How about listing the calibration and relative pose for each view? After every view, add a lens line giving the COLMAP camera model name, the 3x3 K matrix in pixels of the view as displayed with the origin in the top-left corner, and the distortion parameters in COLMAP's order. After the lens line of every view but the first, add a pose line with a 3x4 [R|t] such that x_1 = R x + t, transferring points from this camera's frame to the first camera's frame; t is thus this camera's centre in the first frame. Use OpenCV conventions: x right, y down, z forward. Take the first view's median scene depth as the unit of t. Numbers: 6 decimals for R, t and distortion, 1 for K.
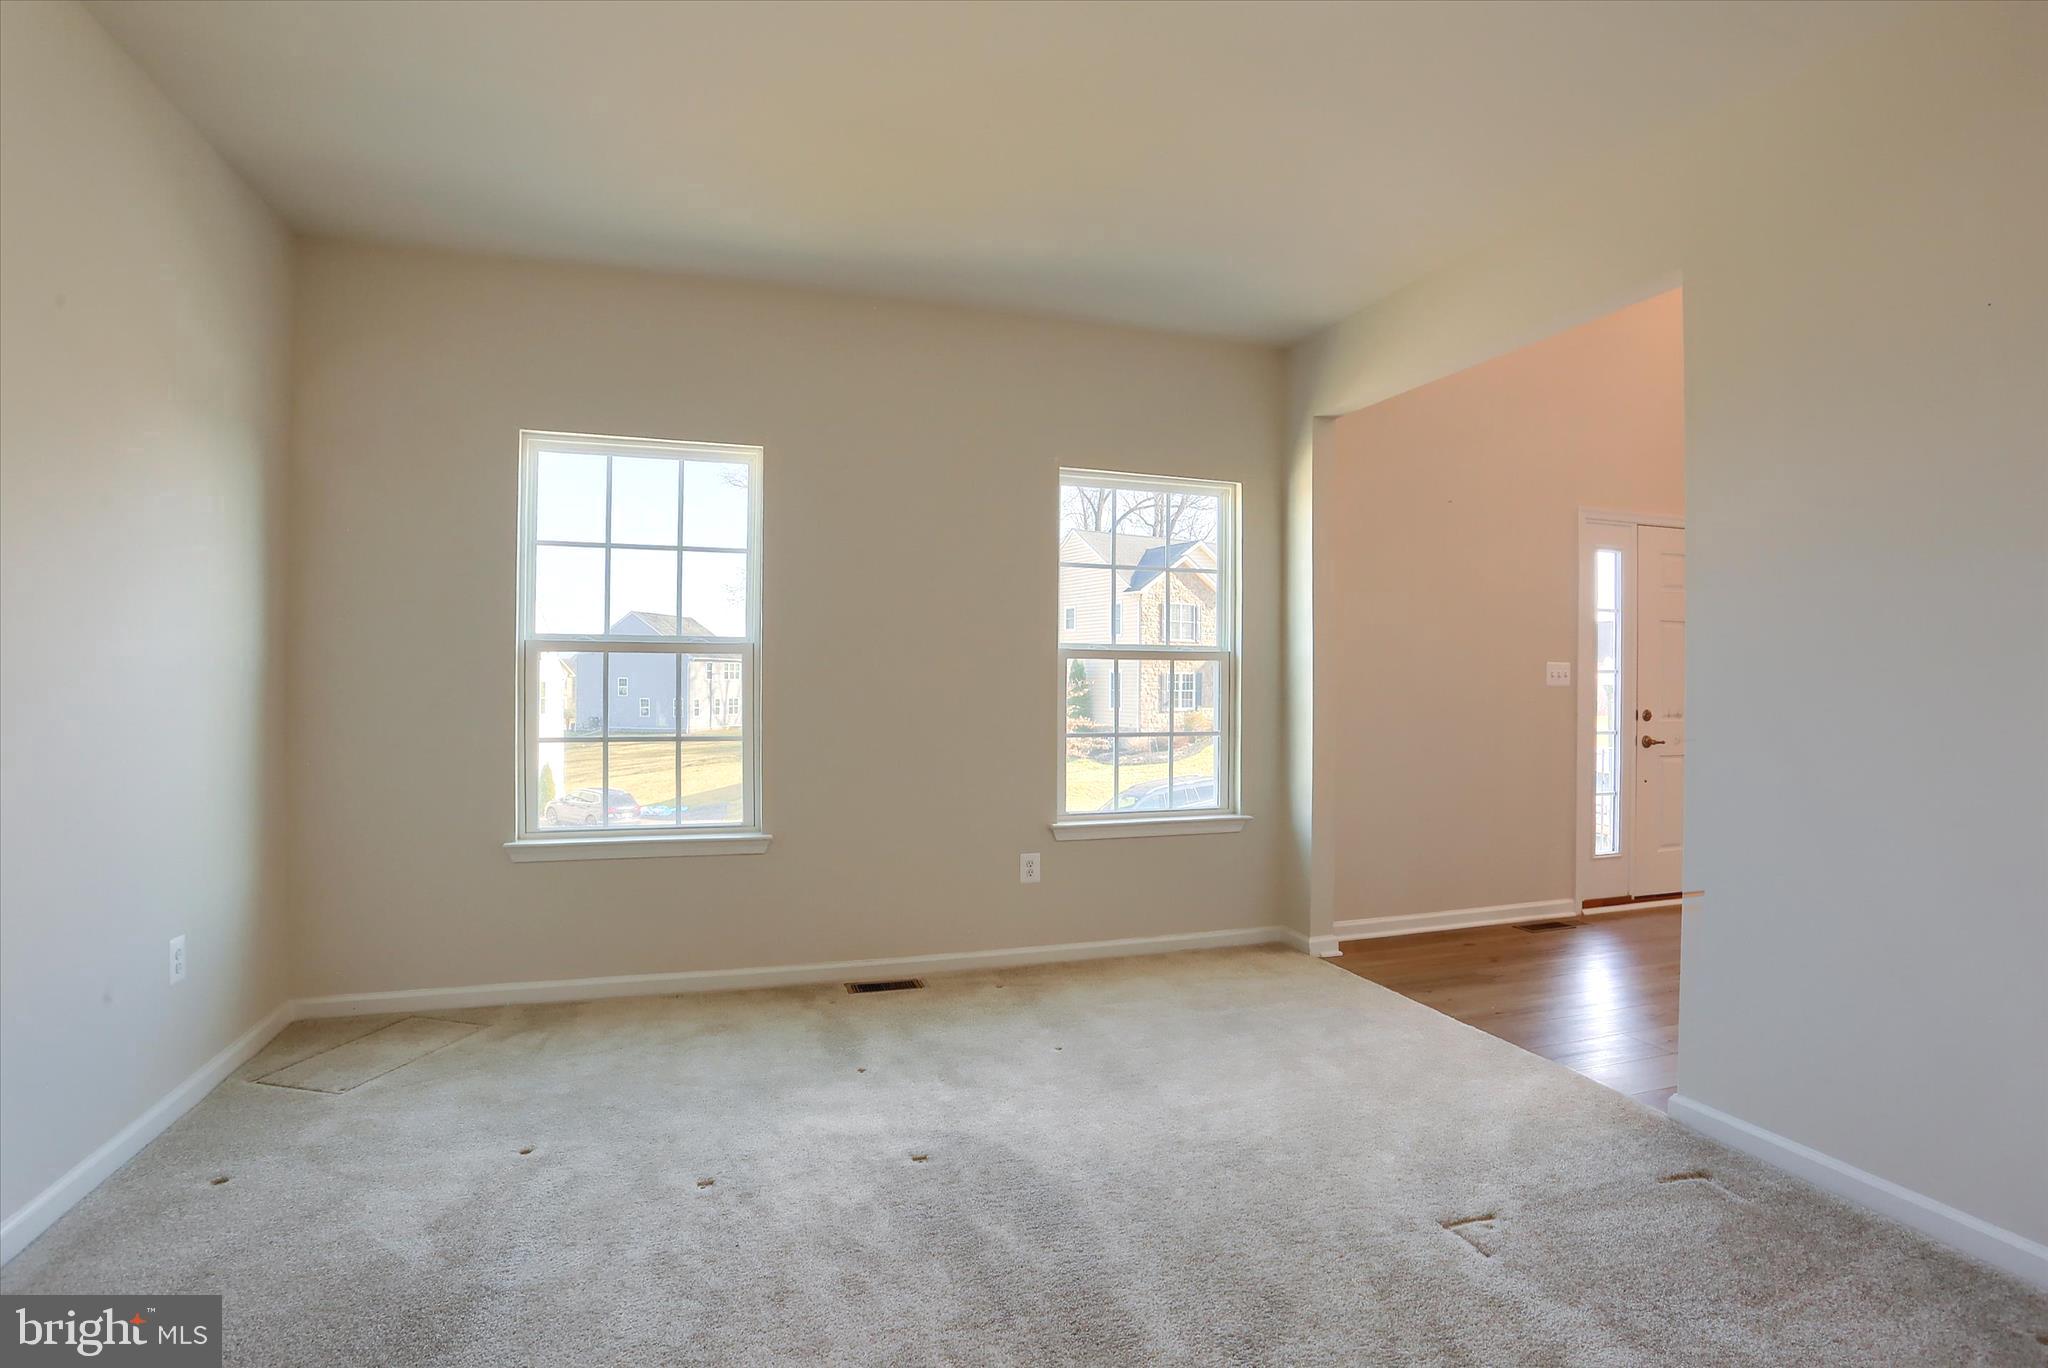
lens RADIAL K [[1026.0, 0, 1022.6], [0, 1026.0, 674.5], [0, 0, 1]] dist [-0.031830, 0.000432]
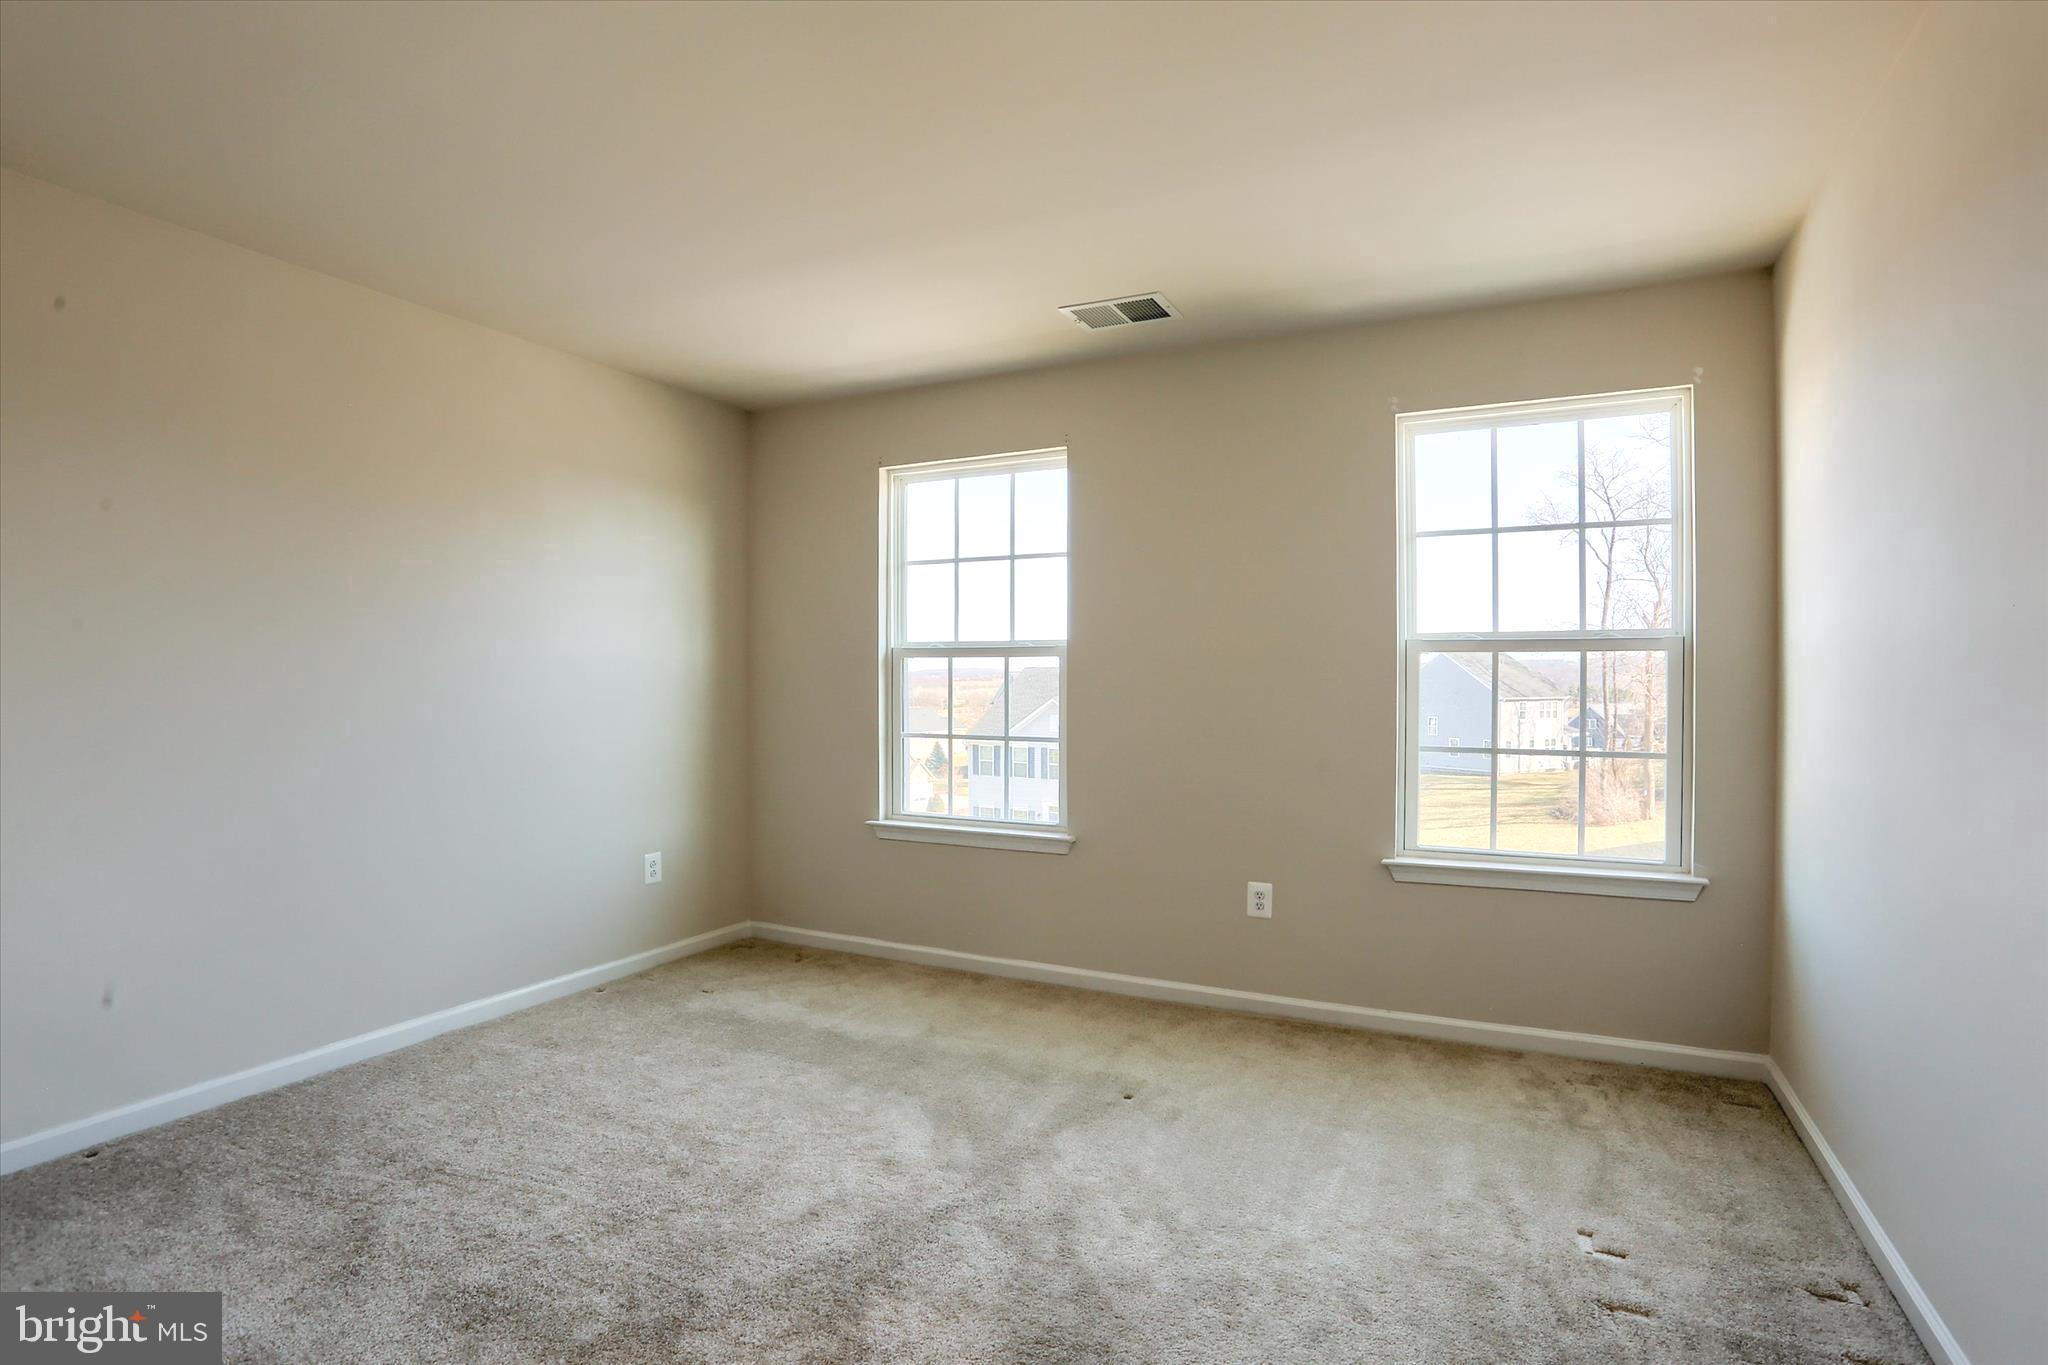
lens RADIAL K [[1197.5, 0, 1024.0], [0, 1197.5, 682.5], [0, 0, 1]] dist [-0.081603, 0.000045]
pose [[0.665597, -0.005572, -0.746291, 0.590884], [0.008121, 0.999967, -0.000223, 0.006169], [0.746268, -0.005912, 0.665620, 0.187388]]
